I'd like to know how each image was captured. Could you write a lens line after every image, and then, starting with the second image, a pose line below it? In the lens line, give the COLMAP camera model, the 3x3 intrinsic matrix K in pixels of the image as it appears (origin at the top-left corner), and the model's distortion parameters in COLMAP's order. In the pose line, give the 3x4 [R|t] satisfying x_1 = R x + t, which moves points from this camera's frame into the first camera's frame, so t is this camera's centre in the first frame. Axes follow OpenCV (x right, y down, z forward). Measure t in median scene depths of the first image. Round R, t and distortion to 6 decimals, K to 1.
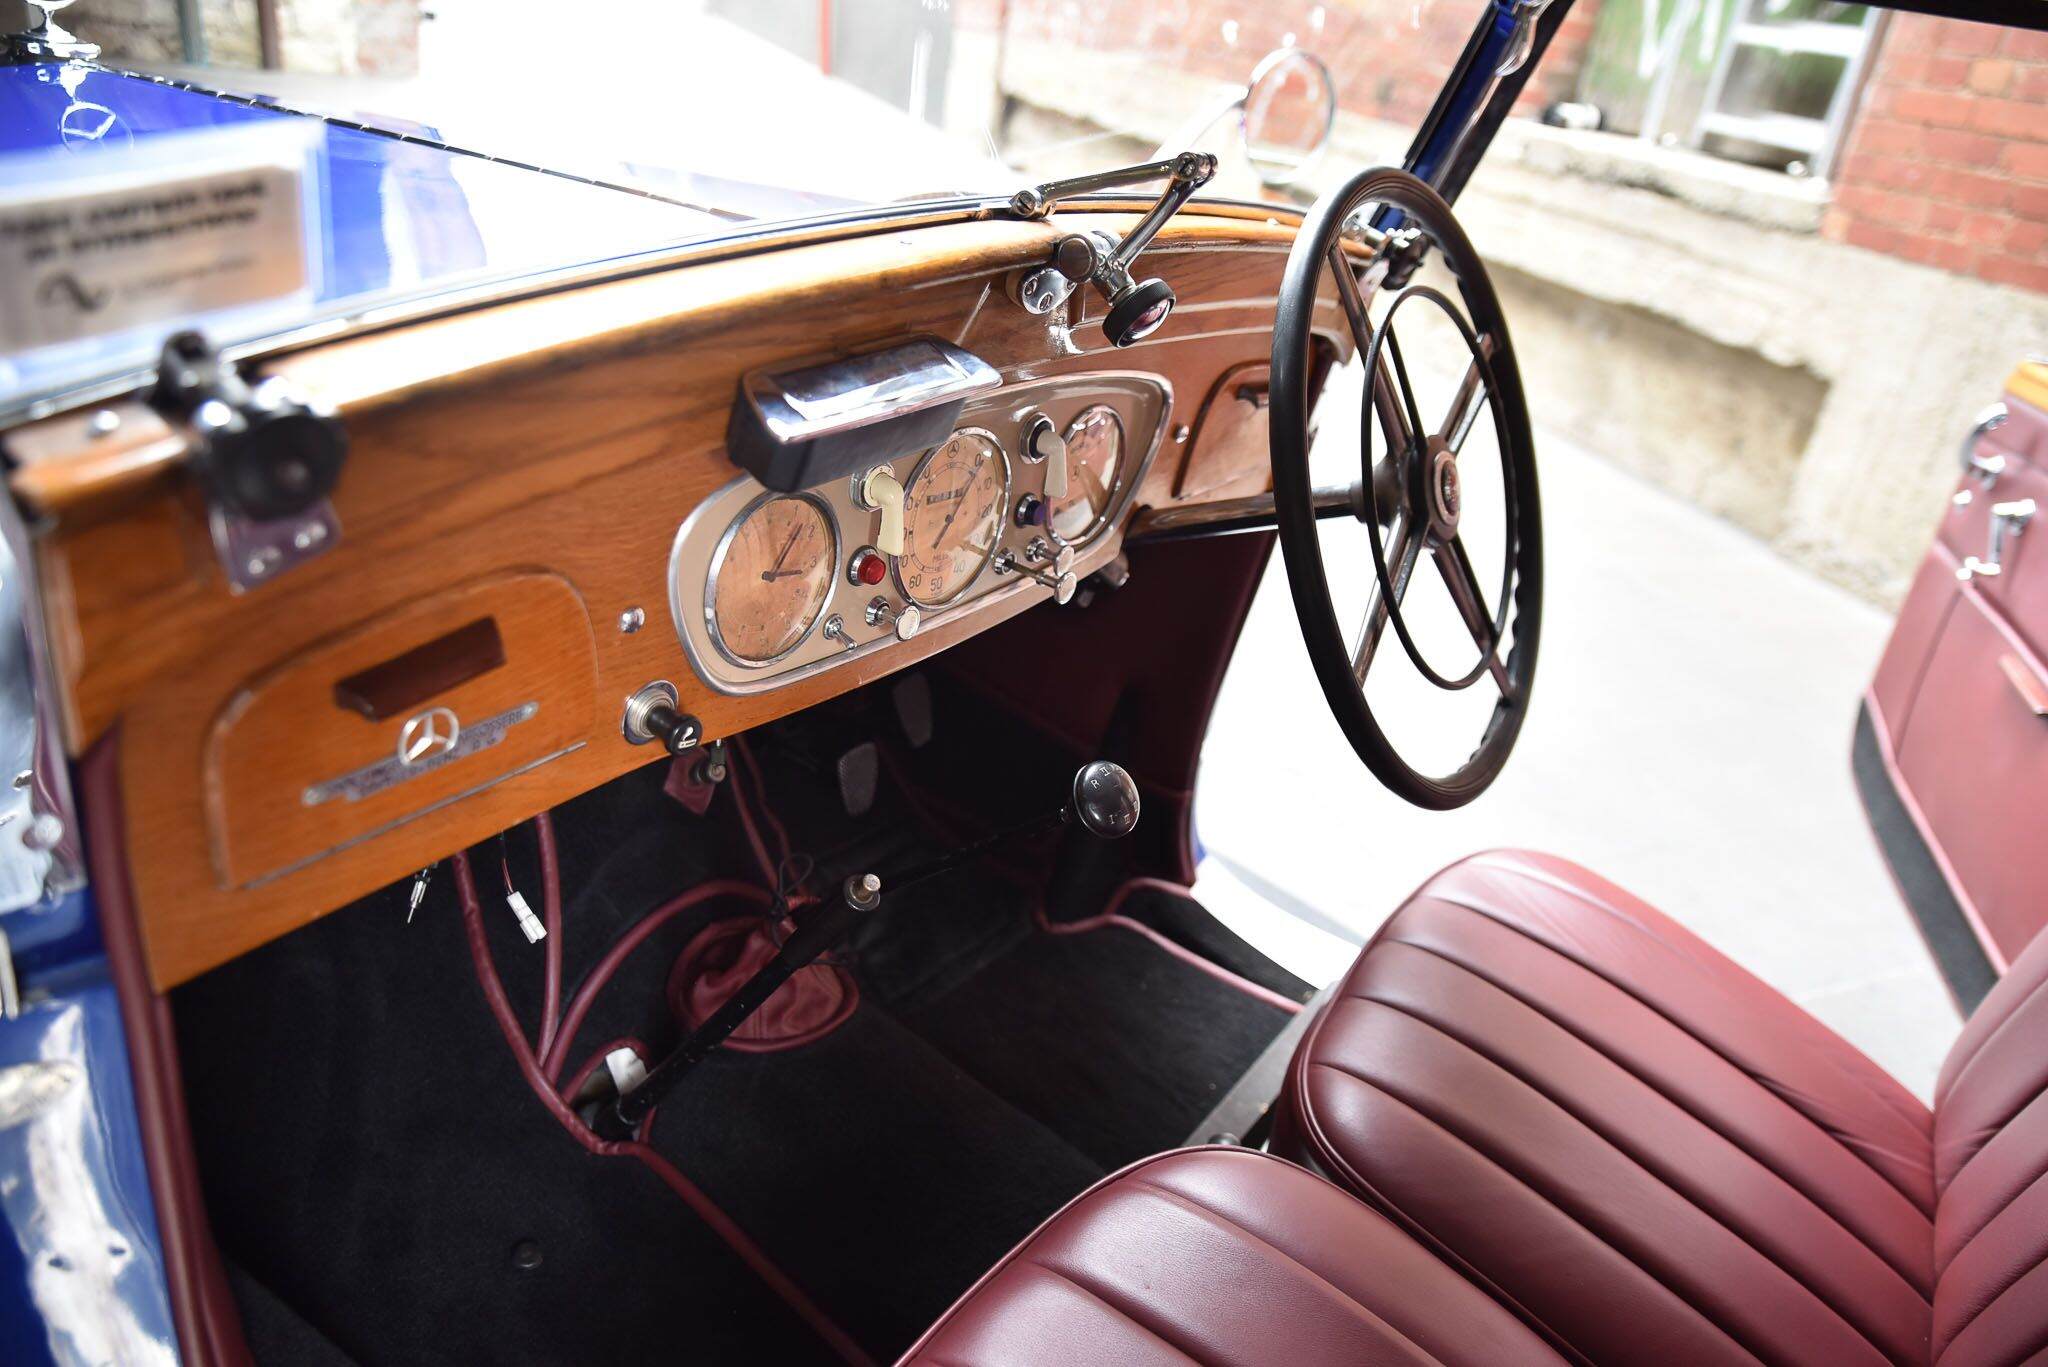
lens RADIAL K [[1388.4, 0, 1024.0], [0, 1388.4, 683.5], [0, 0, 1]] dist [-0.129327, 0.084366]
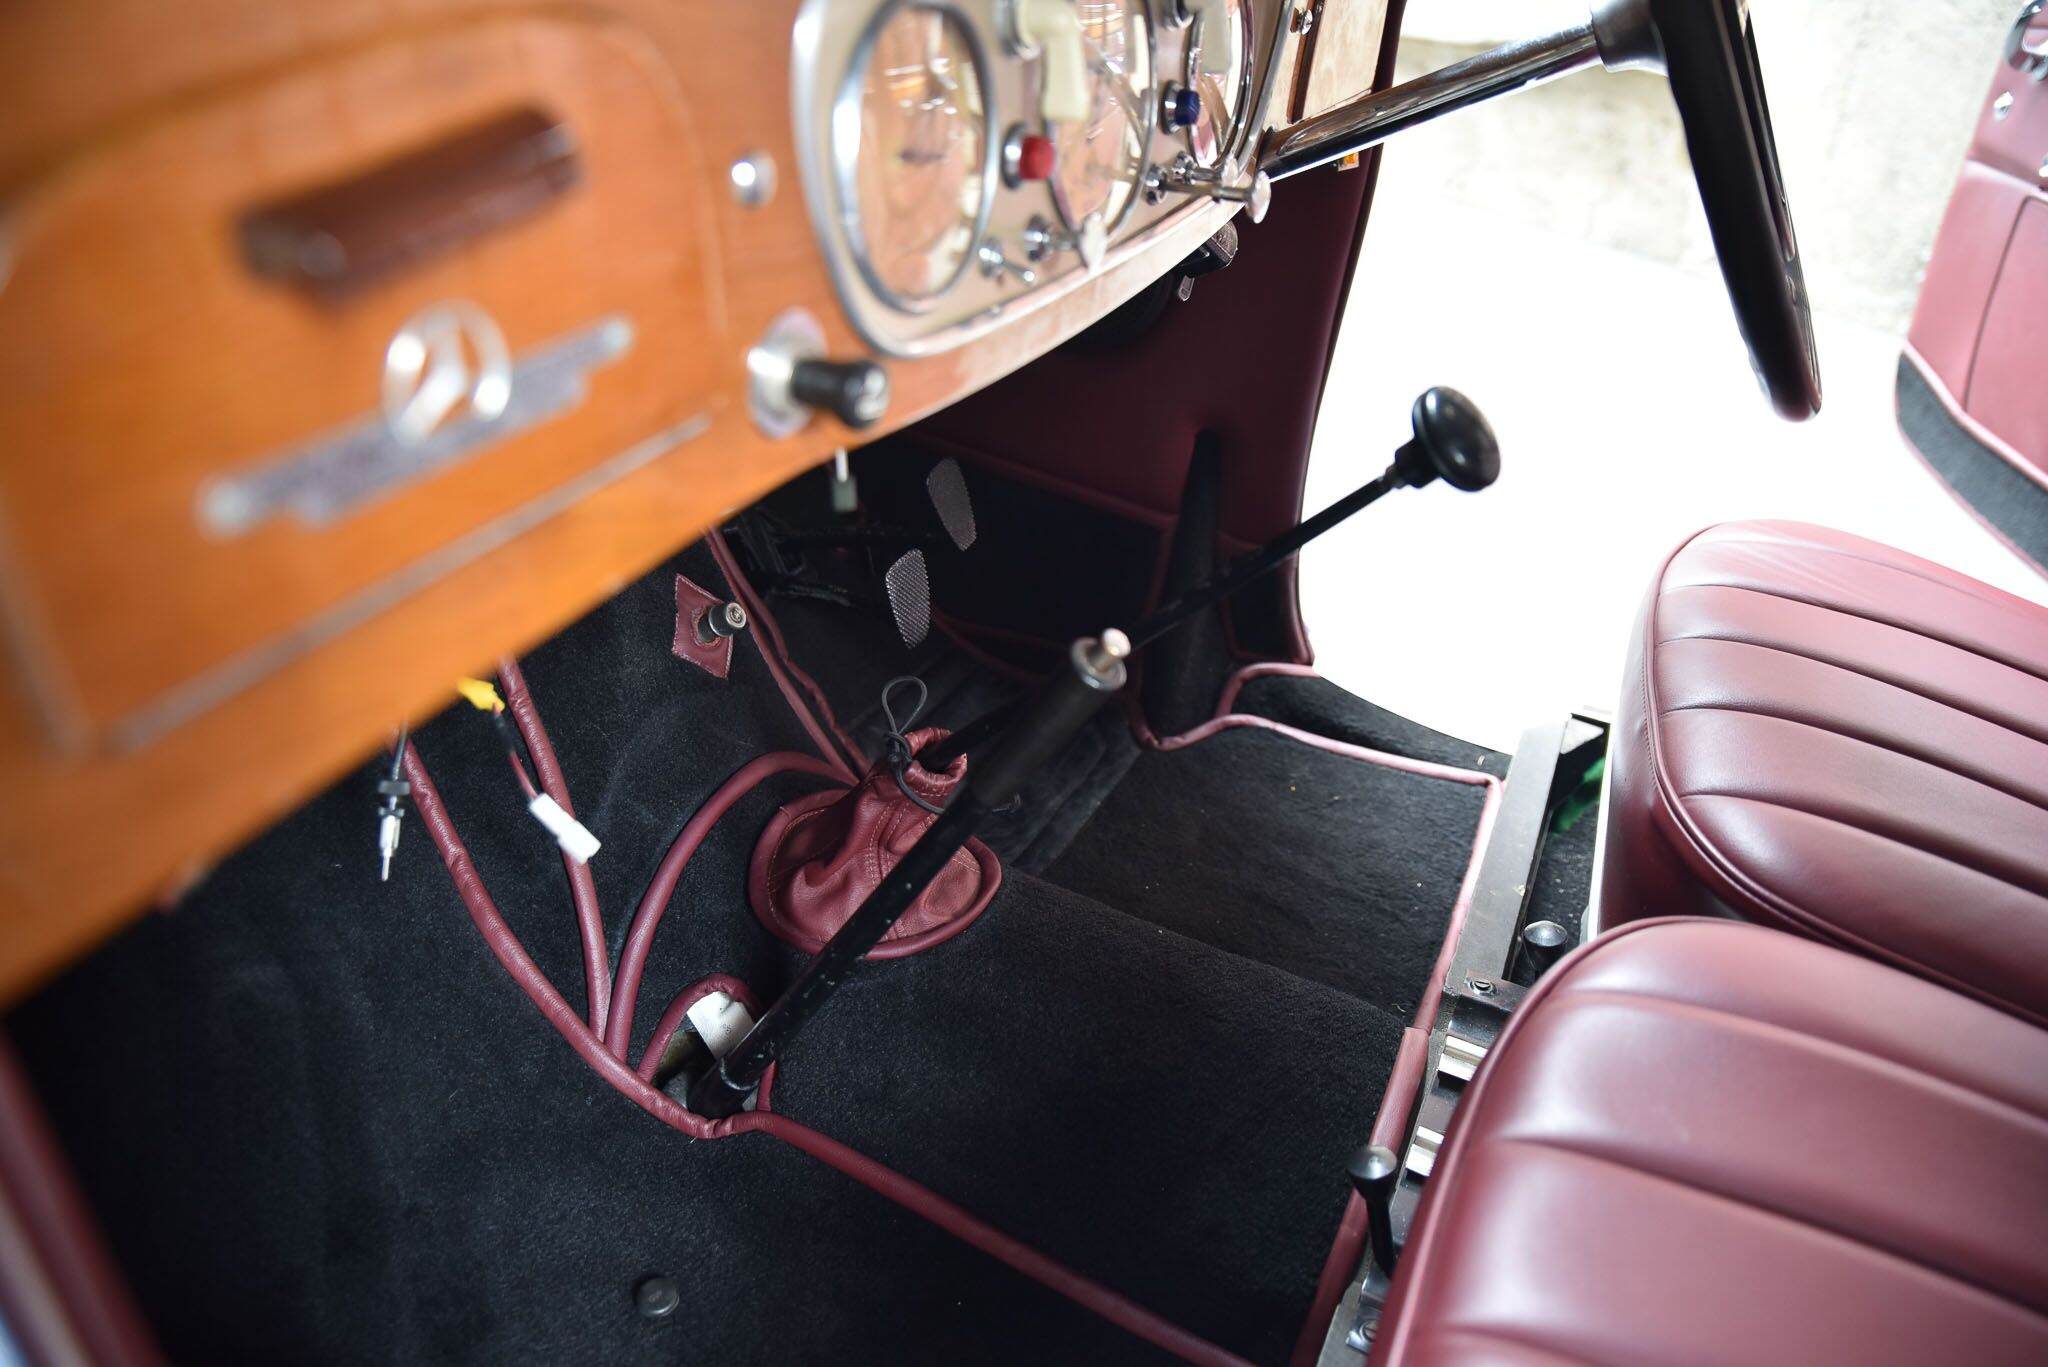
lens RADIAL K [[1388.4, 0, 1024.0], [0, 1388.4, 683.5], [0, 0, 1]] dist [-0.129327, 0.084366]
pose [[0.977039, -0.196675, 0.081939, -0.156503], [0.189605, 0.978027, 0.086680, 0.072955], [-0.097186, -0.069153, 0.992861, 0.262760]]
